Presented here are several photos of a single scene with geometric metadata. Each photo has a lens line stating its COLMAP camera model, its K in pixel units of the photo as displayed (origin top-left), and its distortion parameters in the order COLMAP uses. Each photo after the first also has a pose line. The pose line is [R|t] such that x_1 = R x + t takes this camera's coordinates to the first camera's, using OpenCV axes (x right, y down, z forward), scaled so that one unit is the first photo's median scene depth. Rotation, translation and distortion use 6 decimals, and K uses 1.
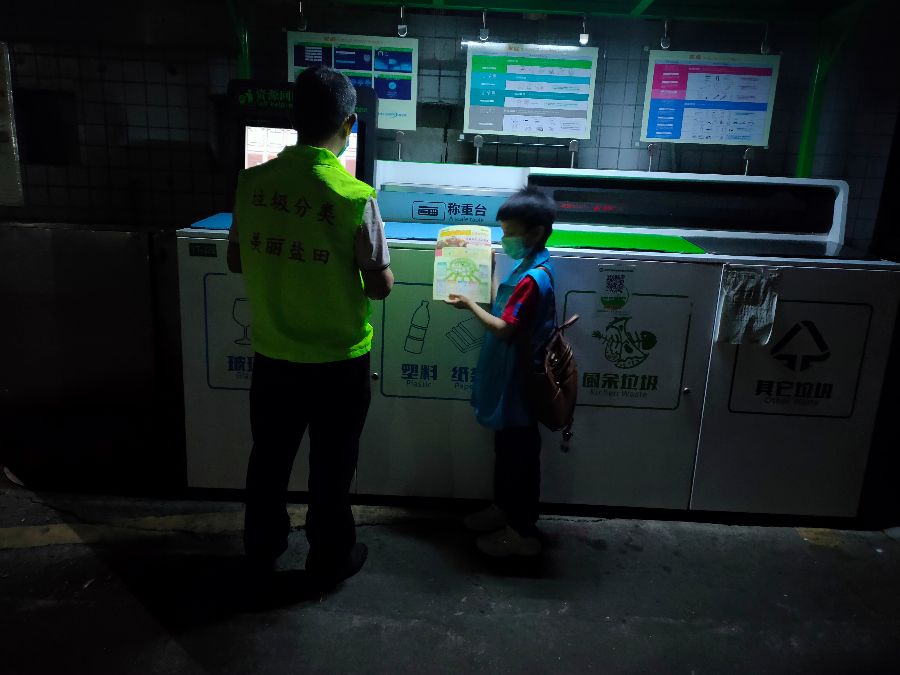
lens RADIAL K [[673.1, 0, 450.0], [0, 673.1, 337.5], [0, 0, 1]] dist [0.069880, -0.073053]
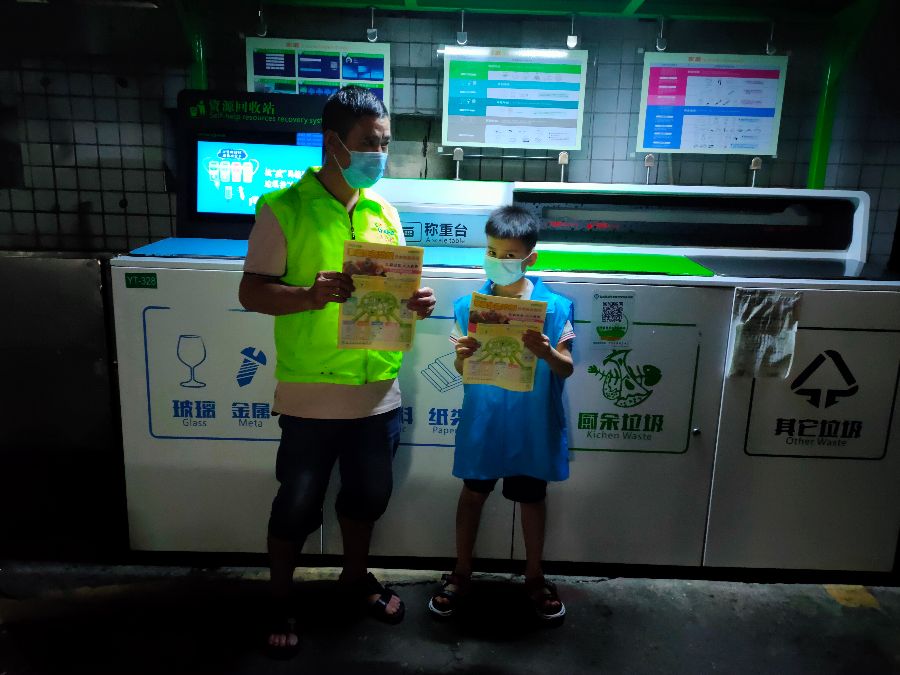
lens RADIAL K [[673.1, 0, 450.0], [0, 673.1, 337.5], [0, 0, 1]] dist [0.069880, -0.073053]
pose [[0.999868, -0.015803, 0.003760, 0.023962], [0.015891, 0.999569, -0.024670, -0.022790], [-0.003369, 0.024726, 0.999689, 0.101172]]
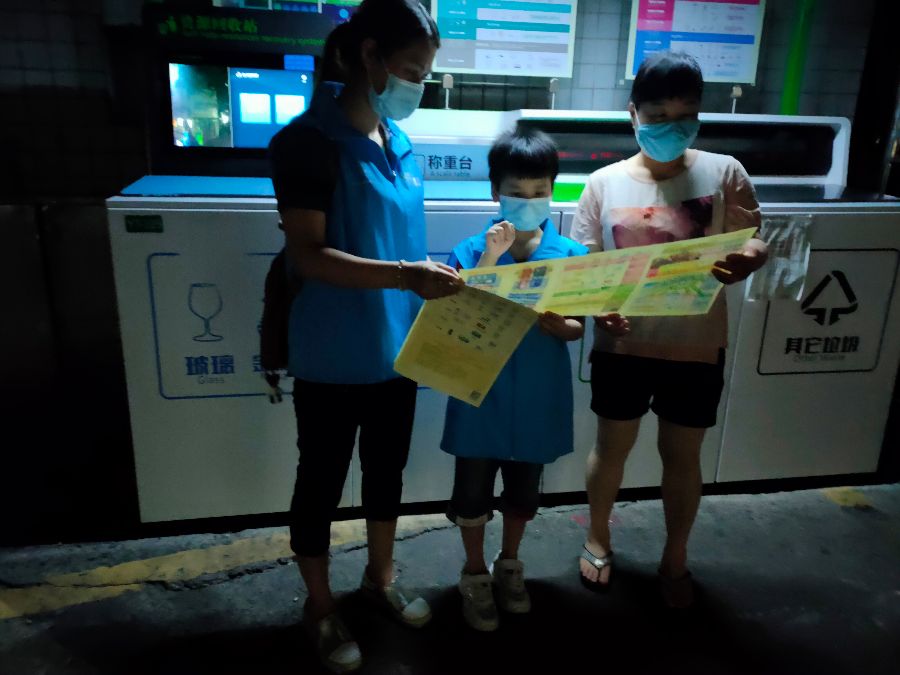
lens RADIAL K [[684.6, 0, 440.0], [0, 684.6, 336.8], [0, 0, 1]] dist [0.078837, -0.081275]
pose [[0.983204, -0.073253, 0.167164, -0.142851], [0.064128, 0.996175, 0.059357, -0.021551], [-0.170872, -0.047641, 0.984141, 0.130693]]
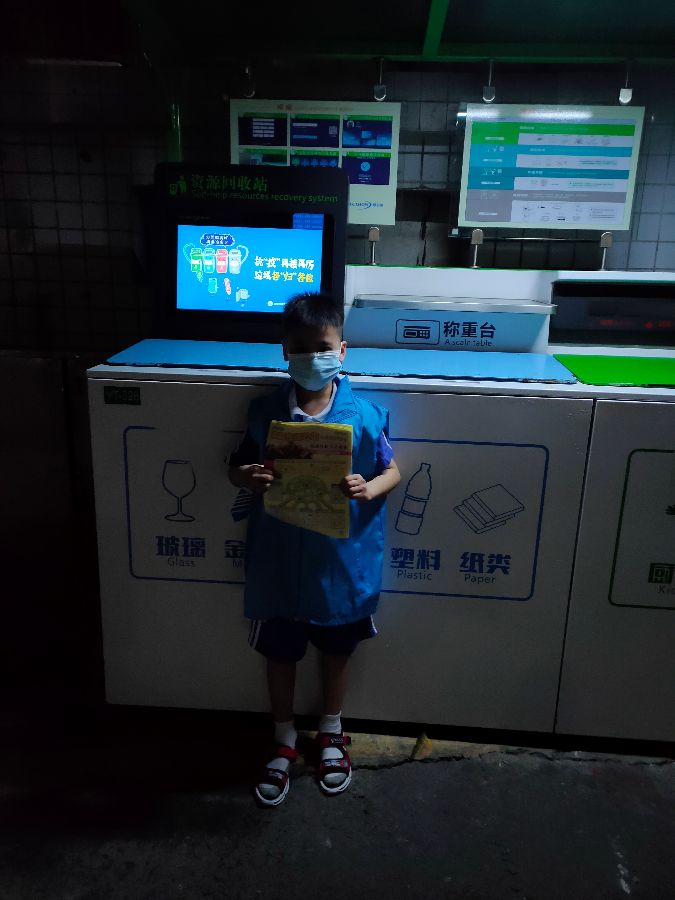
lens RADIAL K [[673.1, 0, 337.5], [0, 673.1, 450.0], [0, 0, 1]] dist [0.069880, -0.073053]
pose [[0.998280, -0.002121, -0.058587, -0.073579], [0.003293, 0.999796, 0.019917, -0.068874], [0.058533, -0.020076, 0.998084, 0.232966]]
